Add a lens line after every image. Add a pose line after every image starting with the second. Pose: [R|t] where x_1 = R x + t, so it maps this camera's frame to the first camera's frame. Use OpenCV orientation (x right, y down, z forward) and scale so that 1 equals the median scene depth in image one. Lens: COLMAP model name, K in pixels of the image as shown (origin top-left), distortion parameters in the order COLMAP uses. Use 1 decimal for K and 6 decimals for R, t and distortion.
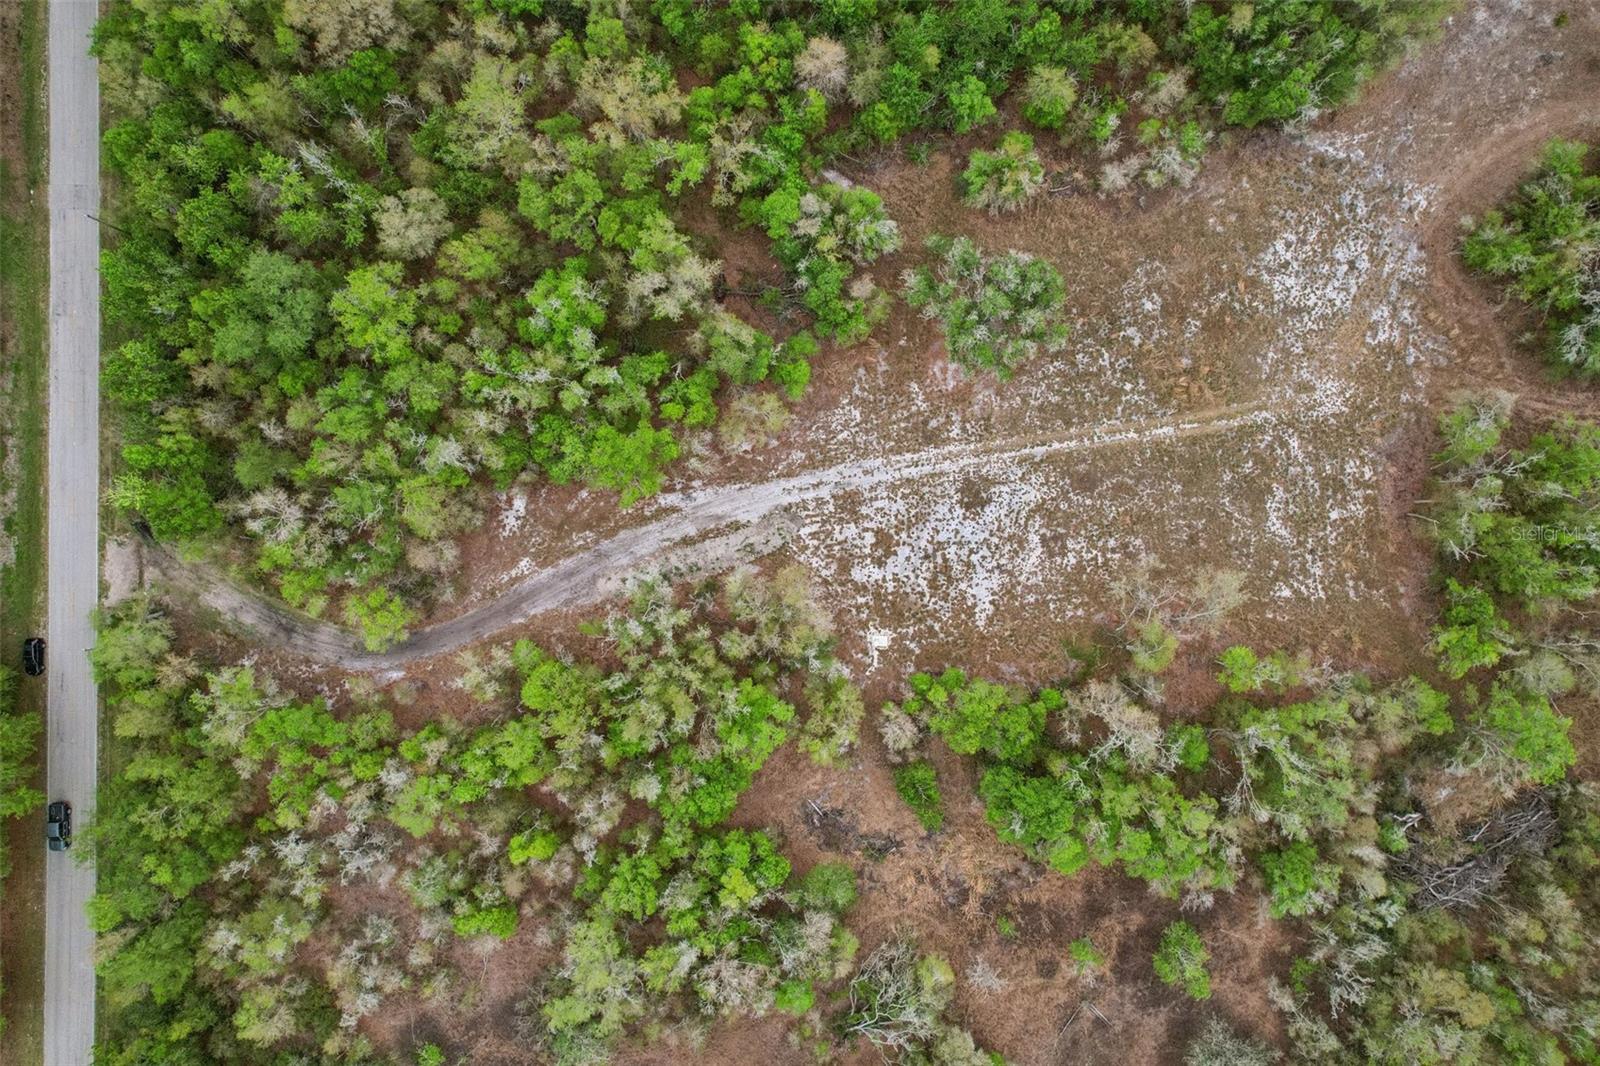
lens RADIAL K [[1014.3, 0, 805.4], [0, 1014.3, 537.9], [0, 0, 1]] dist [-0.067762, 0.051215]
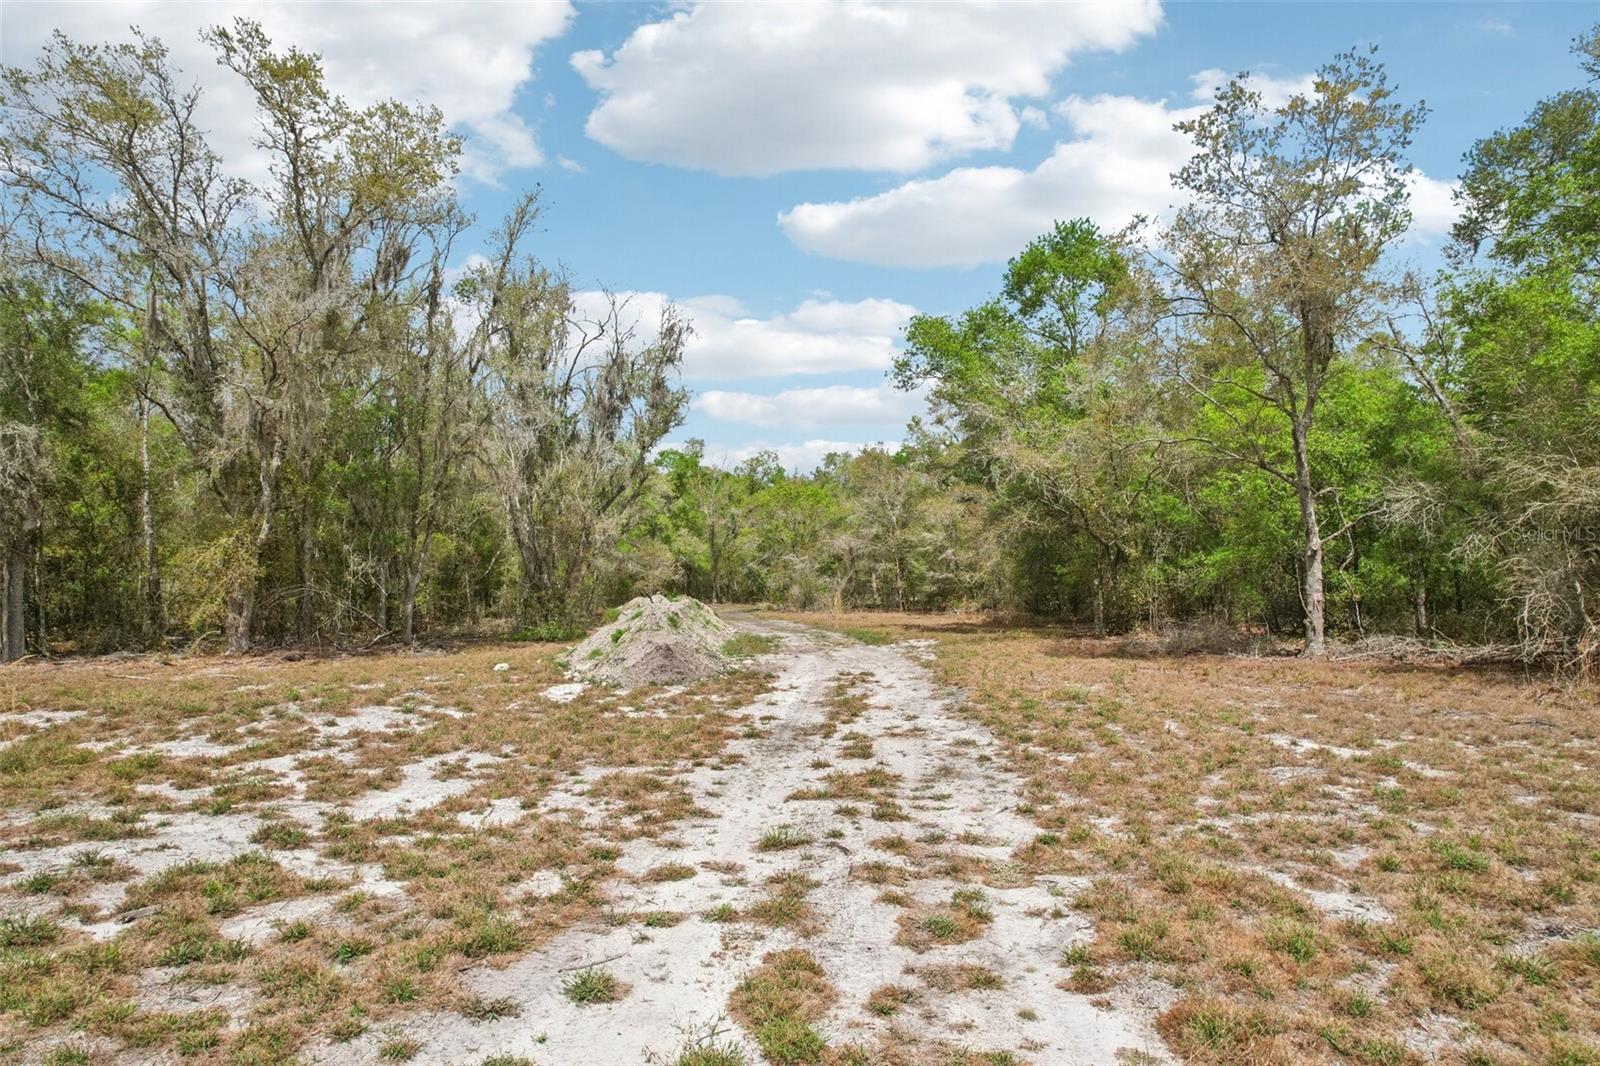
lens RADIAL K [[1014.3, 0, 805.4], [0, 1014.3, 537.9], [0, 0, 1]] dist [-0.067762, 0.051215]
pose [[-0.262852, -0.024678, -0.964520, 0.137949], [-0.964300, 0.040032, 0.261768, -0.081834], [0.032151, 0.998894, -0.034320, 0.986688]]
